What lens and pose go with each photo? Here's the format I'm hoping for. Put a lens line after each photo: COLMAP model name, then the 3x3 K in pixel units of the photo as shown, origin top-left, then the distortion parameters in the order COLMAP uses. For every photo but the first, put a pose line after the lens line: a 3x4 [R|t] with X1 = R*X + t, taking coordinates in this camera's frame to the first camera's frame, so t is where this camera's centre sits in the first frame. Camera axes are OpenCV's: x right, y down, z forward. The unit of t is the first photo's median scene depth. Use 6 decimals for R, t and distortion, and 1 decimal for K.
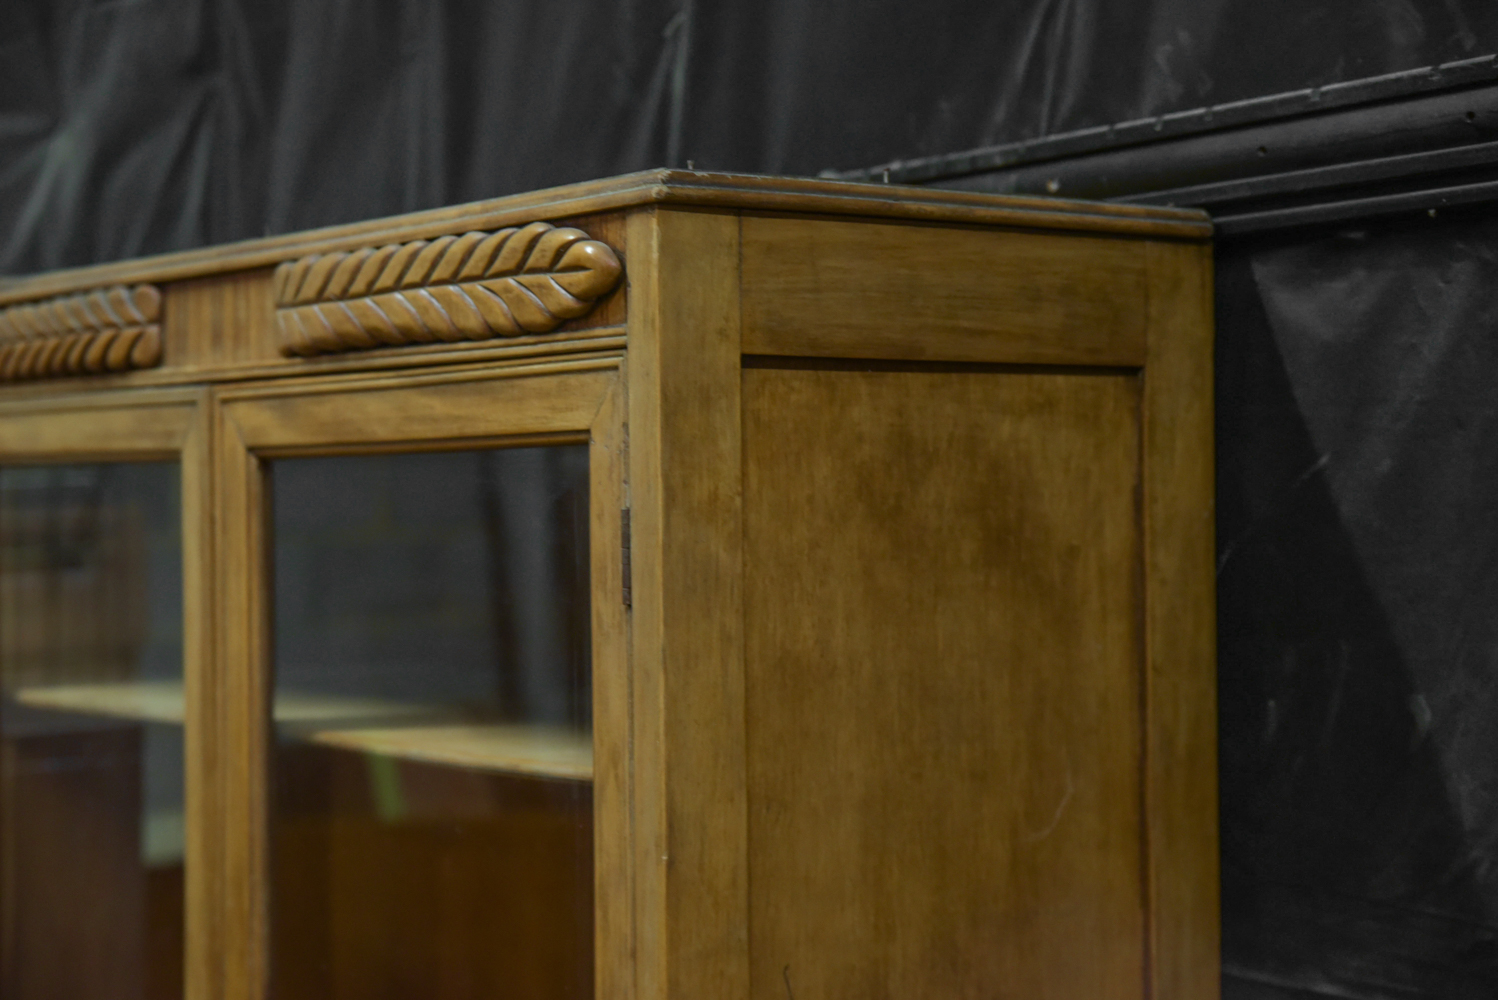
lens RADIAL K [[2535.4, 0, 743.0], [0, 2535.4, 512.8], [0, 0, 1]] dist [0.111030, 0.032283]
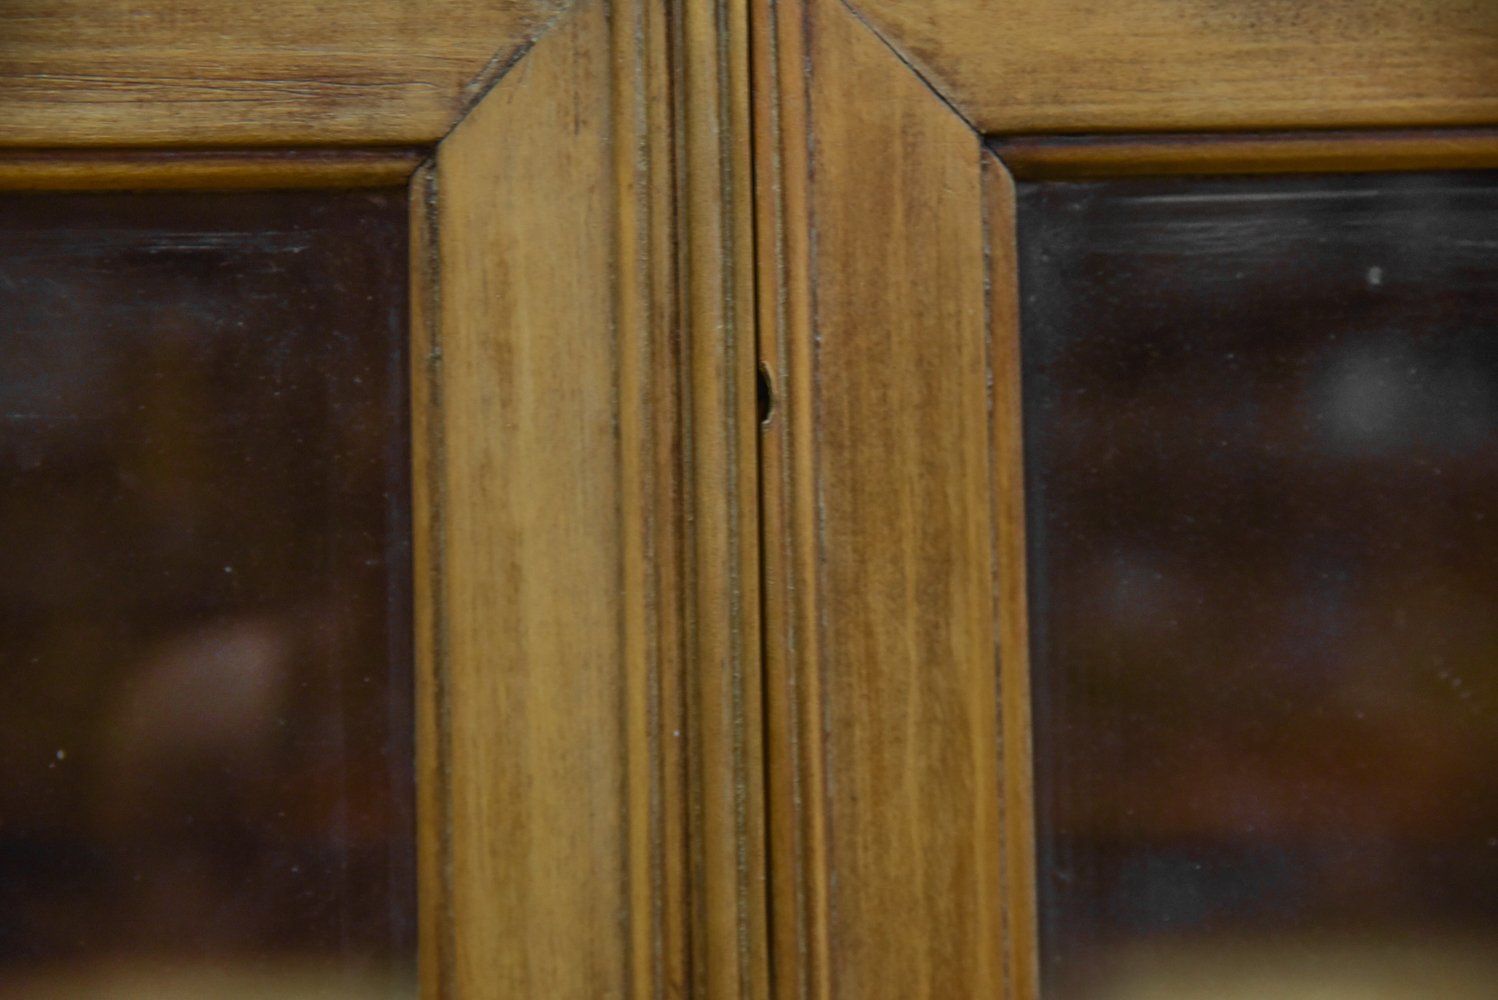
lens RADIAL K [[2535.4, 0, 743.0], [0, 2535.4, 512.8], [0, 0, 1]] dist [0.111030, 0.032283]
pose [[0.570641, -0.013171, 0.821094, -0.453823], [0.027404, 0.999620, -0.003011, 0.016521], [-0.820742, 0.024219, 0.570785, 0.900148]]
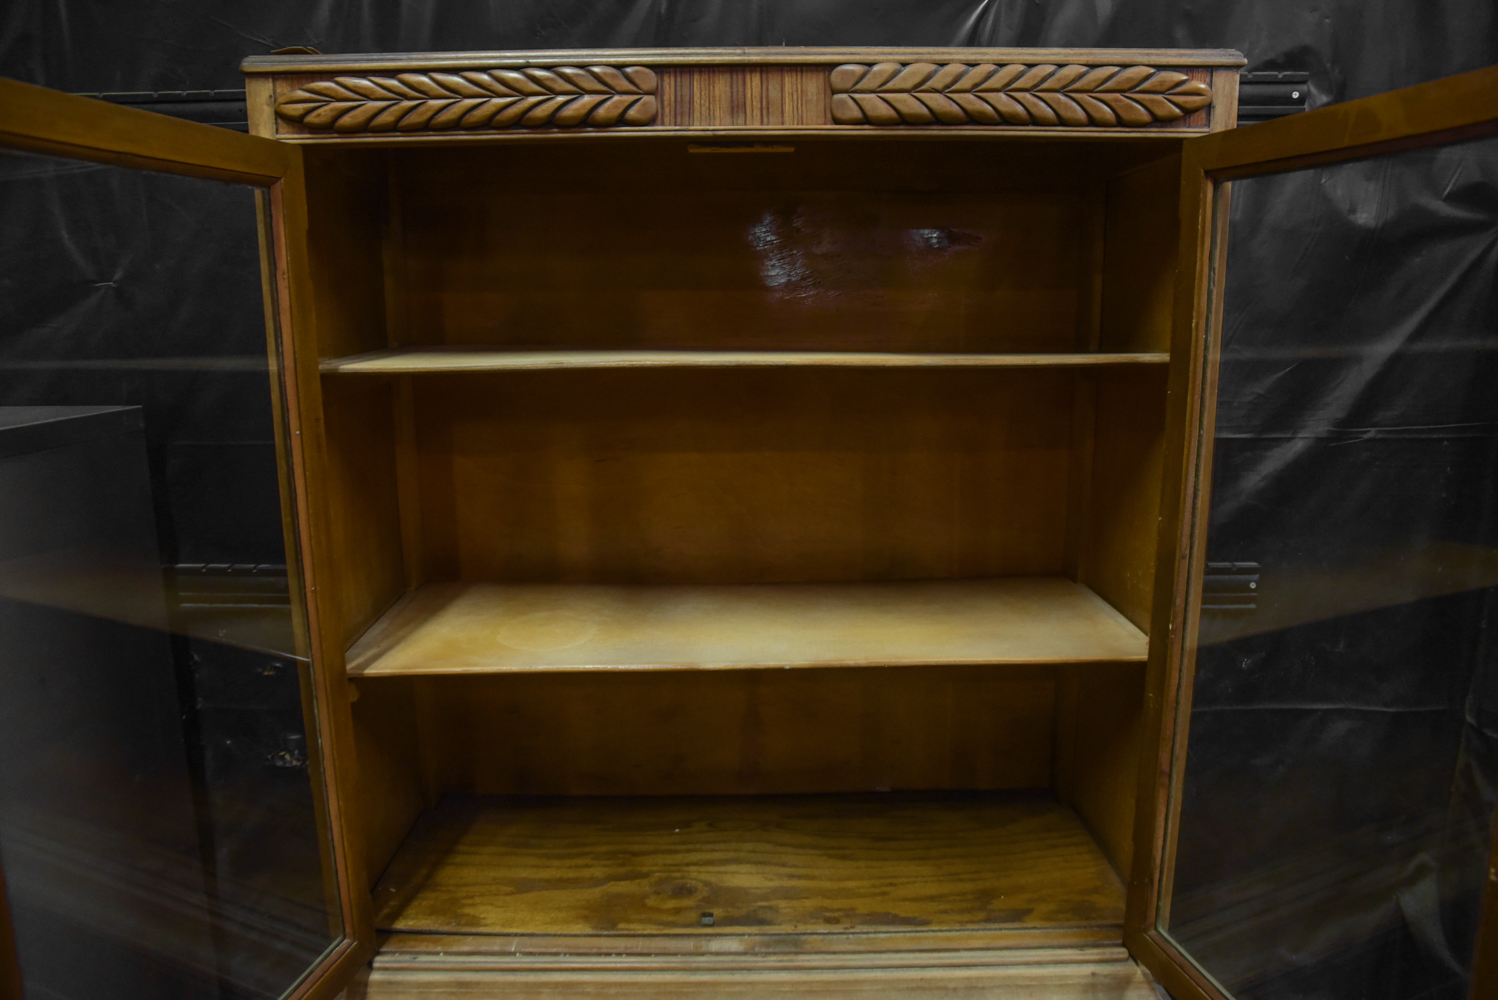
lens RADIAL K [[1006.4, 0, 741.9], [0, 1006.4, 504.4], [0, 0, 1]] dist [-0.121277, 0.086944]
pose [[0.607844, -0.148362, 0.780073, -0.757119], [0.010243, 0.983774, 0.179122, 0.064607], [-0.793990, -0.100888, 0.599501, 0.657213]]
